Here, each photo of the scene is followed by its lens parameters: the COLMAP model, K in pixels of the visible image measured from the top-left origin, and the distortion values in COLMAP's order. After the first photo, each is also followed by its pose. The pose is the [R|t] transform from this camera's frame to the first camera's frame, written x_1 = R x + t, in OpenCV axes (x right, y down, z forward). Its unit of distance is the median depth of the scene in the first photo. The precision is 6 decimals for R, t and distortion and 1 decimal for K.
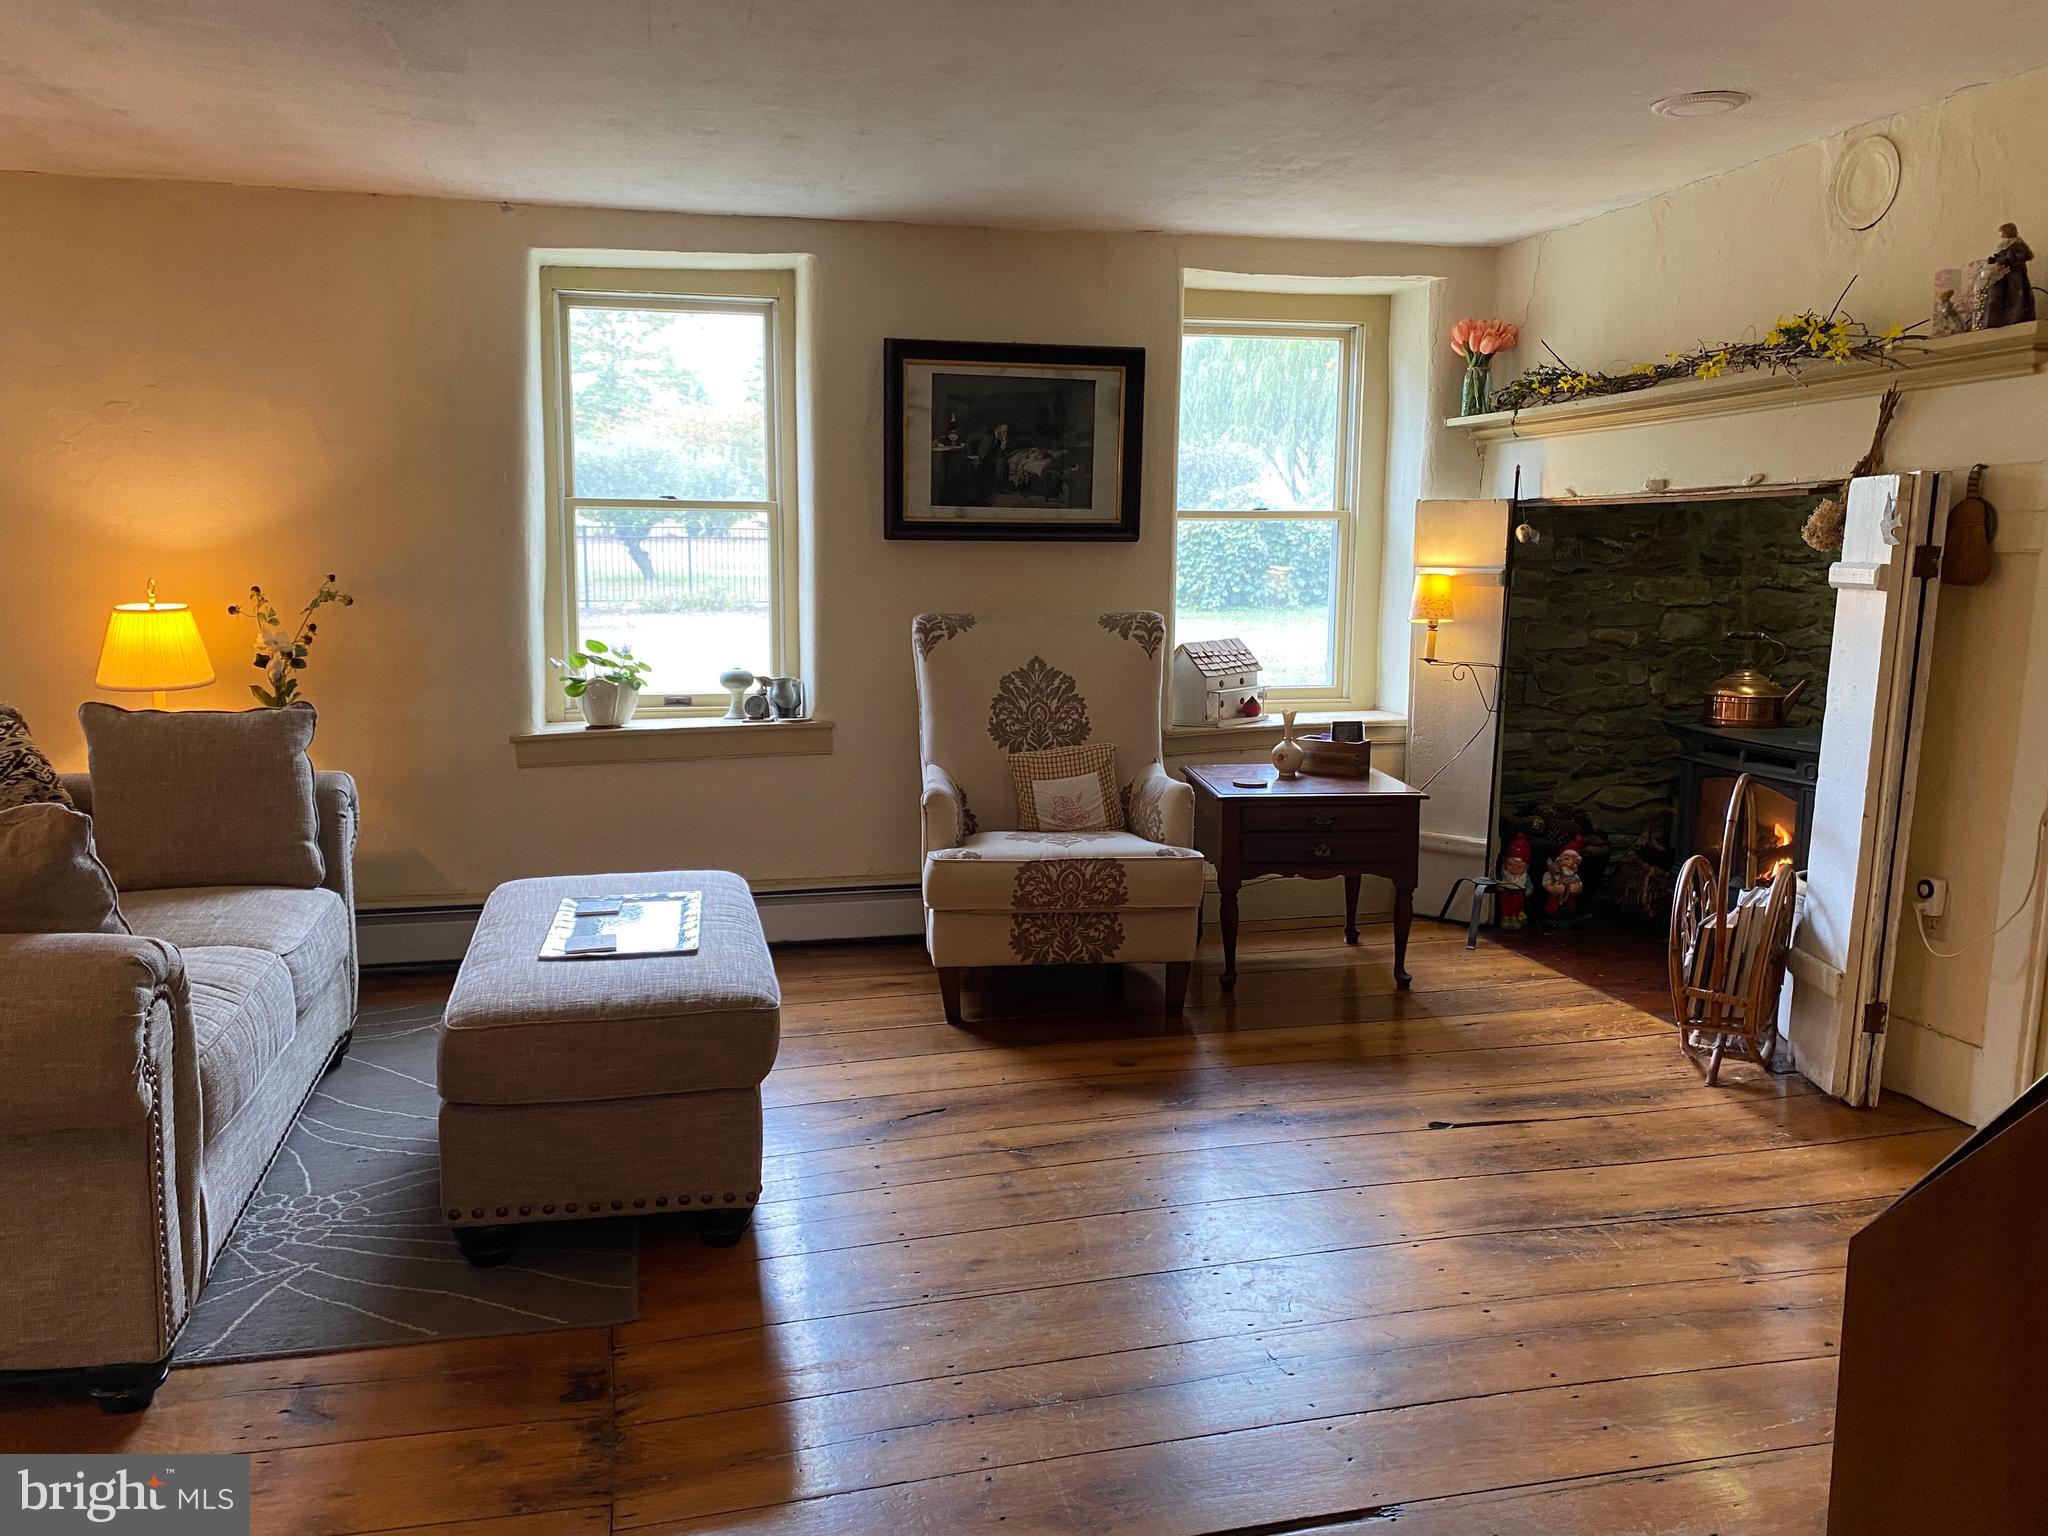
lens RADIAL K [[1556.4, 0, 1031.8], [0, 1556.4, 749.2], [0, 0, 1]] dist [0.068129, -0.082587]
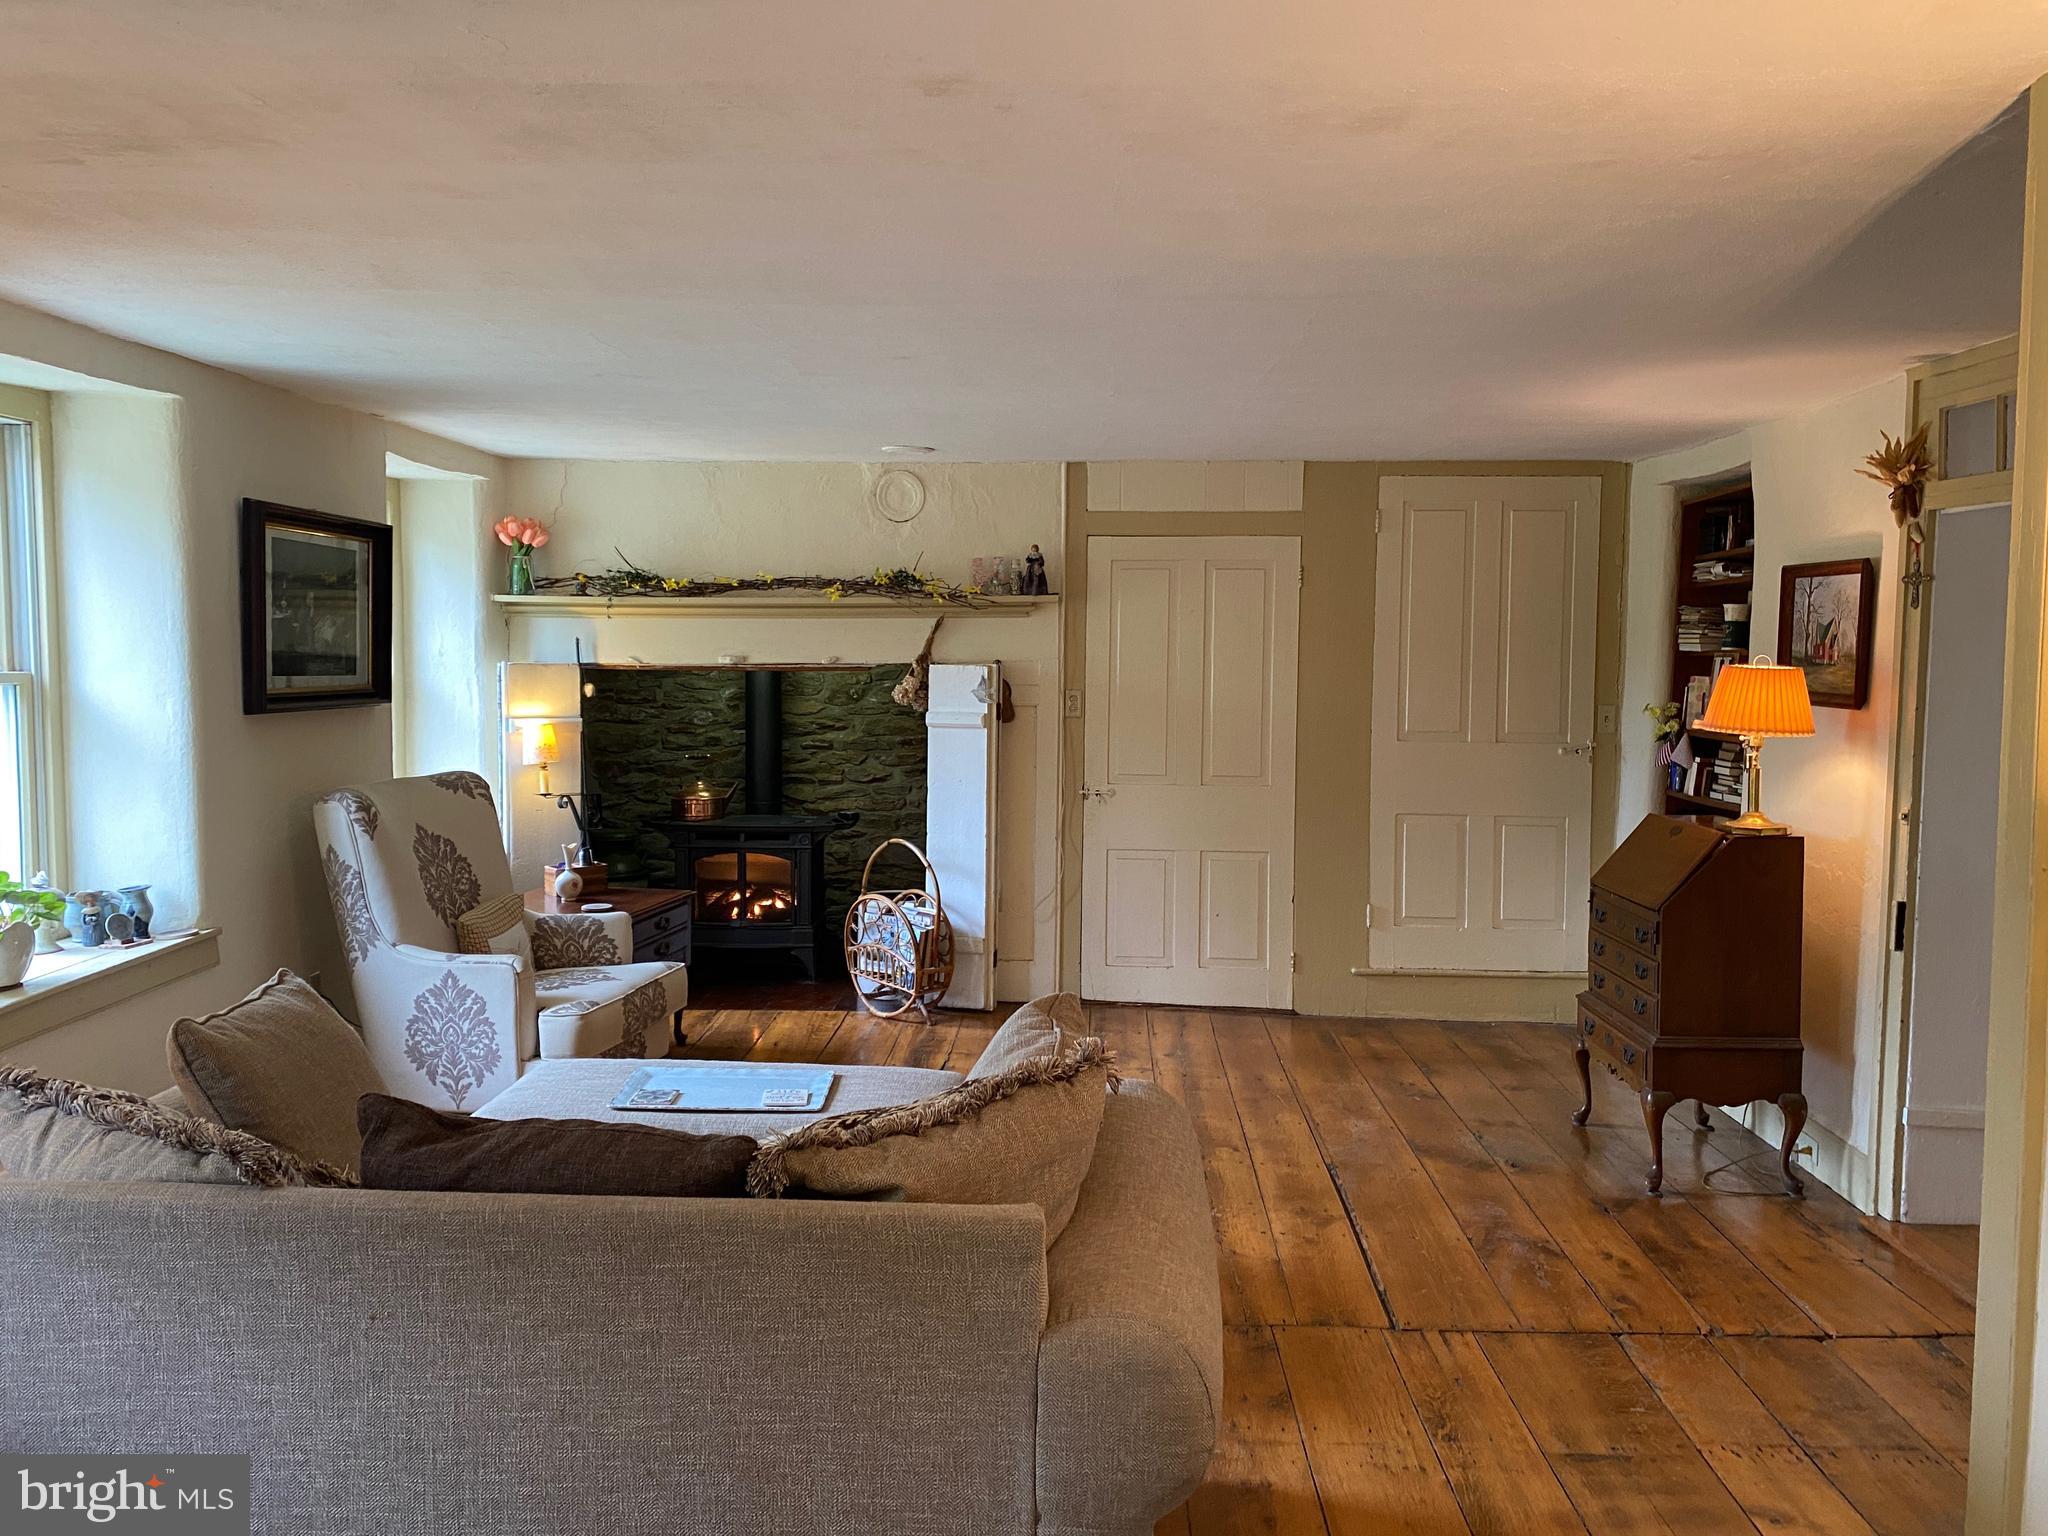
lens RADIAL K [[1477.2, 0, 1020.1], [0, 1477.2, 743.8], [0, 0, 1]] dist [0.034909, -0.061174]
pose [[0.285909, -0.060428, 0.956350, -0.819664], [0.118004, 0.992634, 0.027442, -0.092951], [-0.950963, 0.105007, 0.290933, 0.342592]]
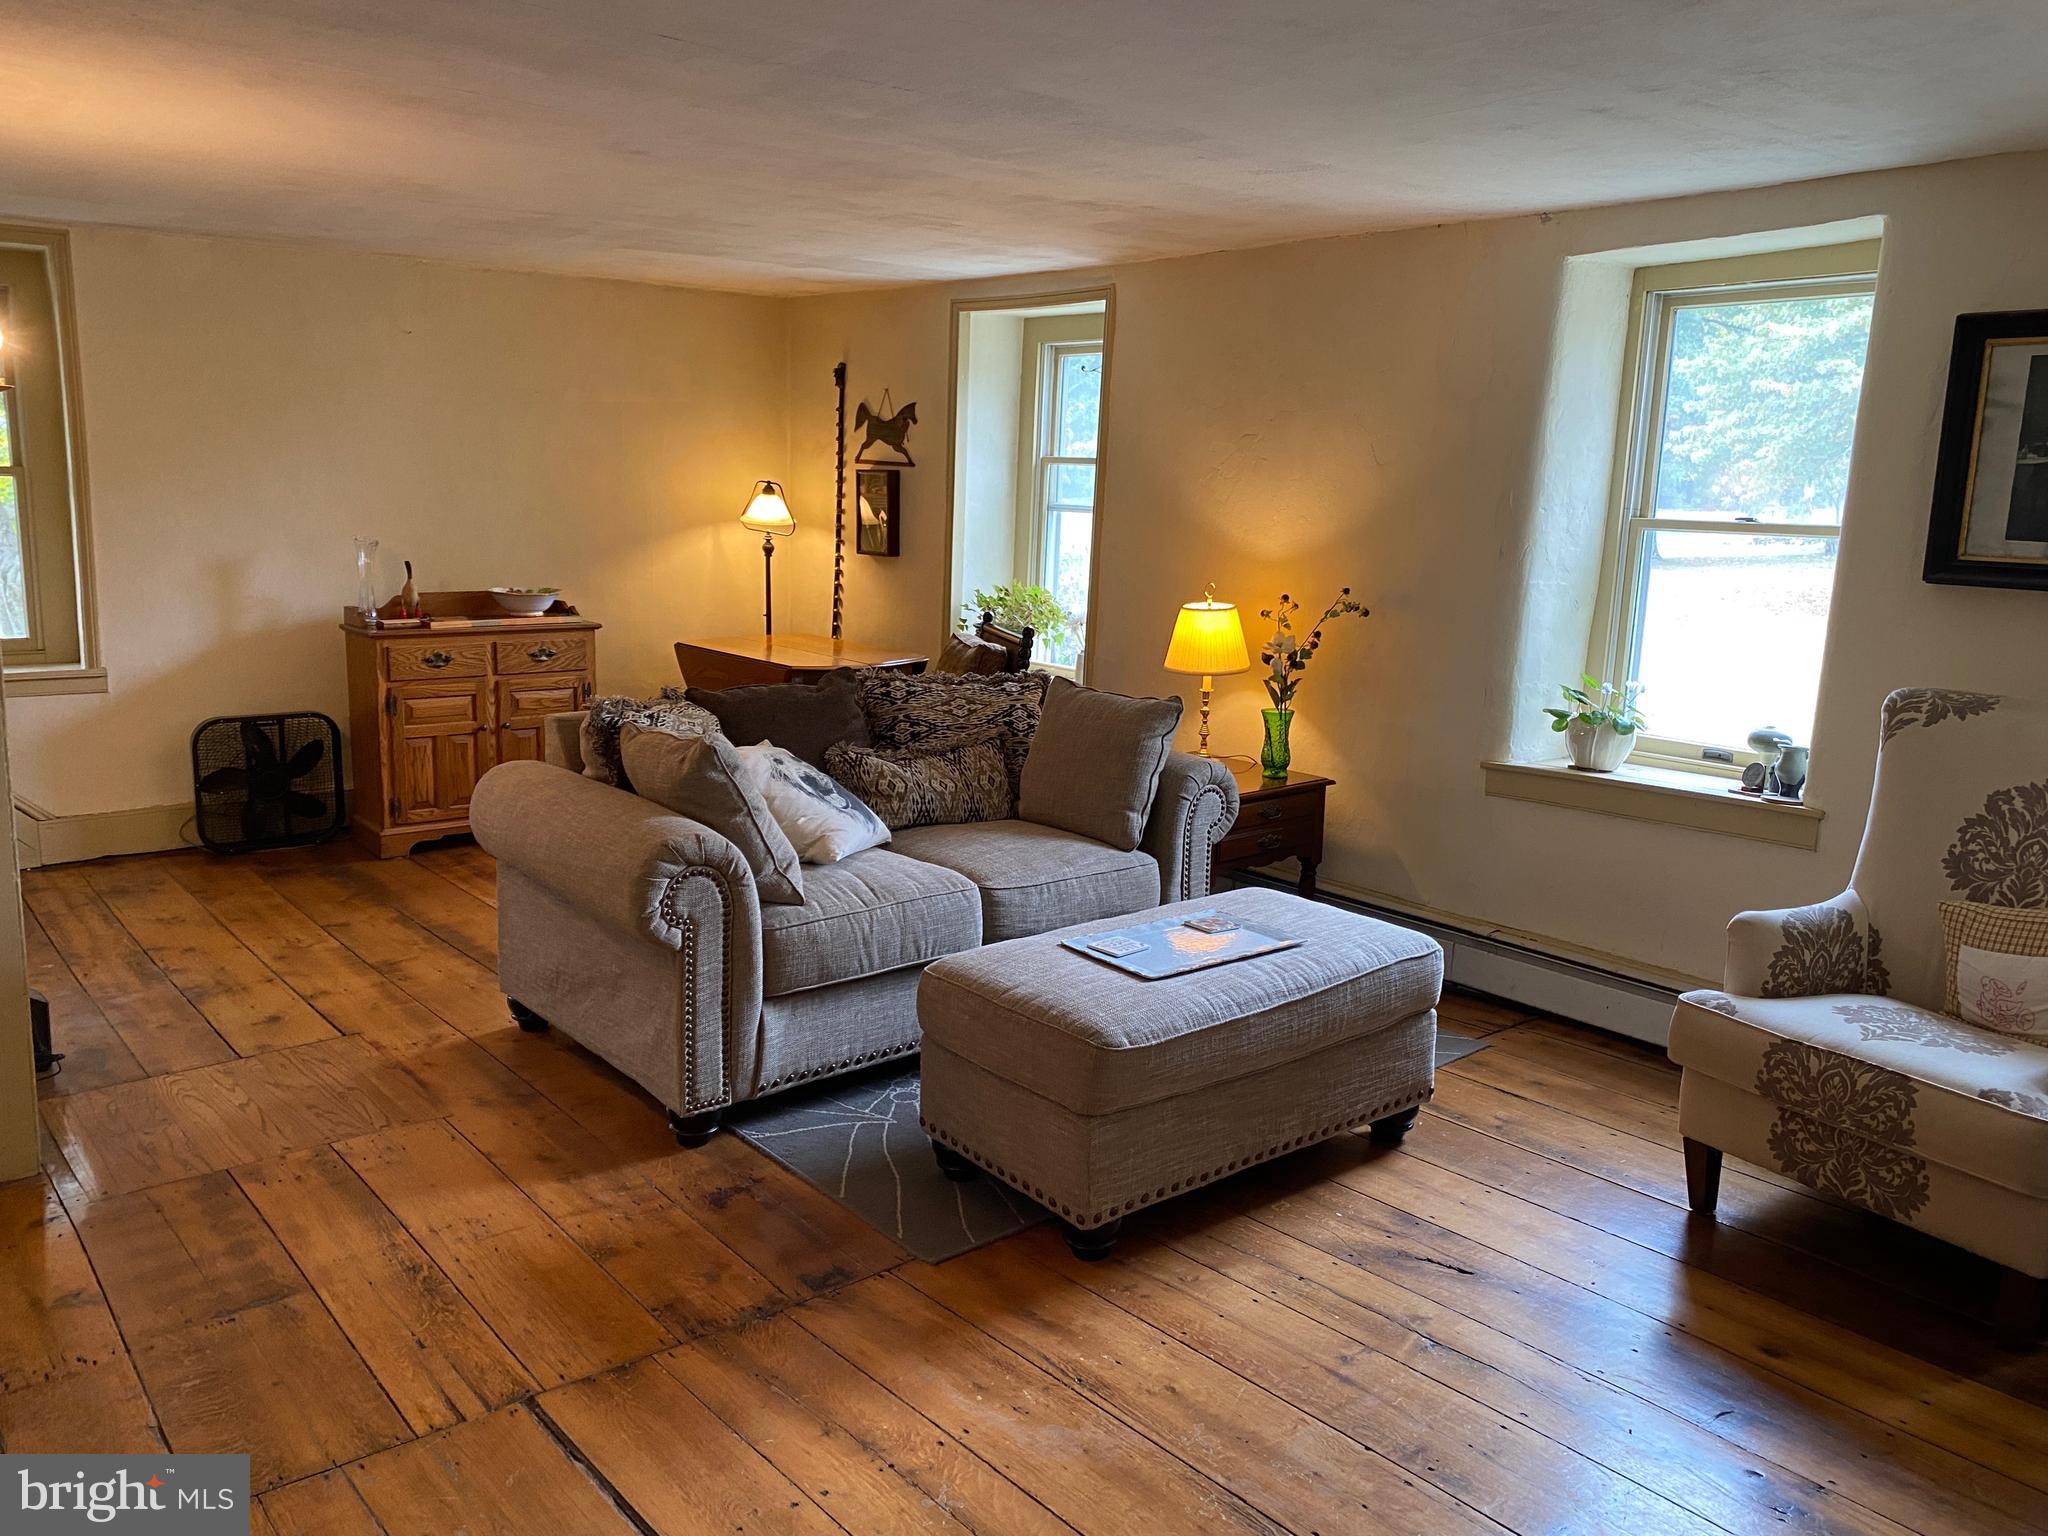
lens RADIAL K [[1574.5, 0, 1009.3], [0, 1574.5, 739.4], [0, 0, 1]] dist [0.117372, -0.169587]
pose [[0.435056, 0.149896, -0.887839, 0.424033], [-0.146651, 0.984675, 0.094384, -0.072705], [0.888380, 0.089140, 0.450371, 0.287219]]
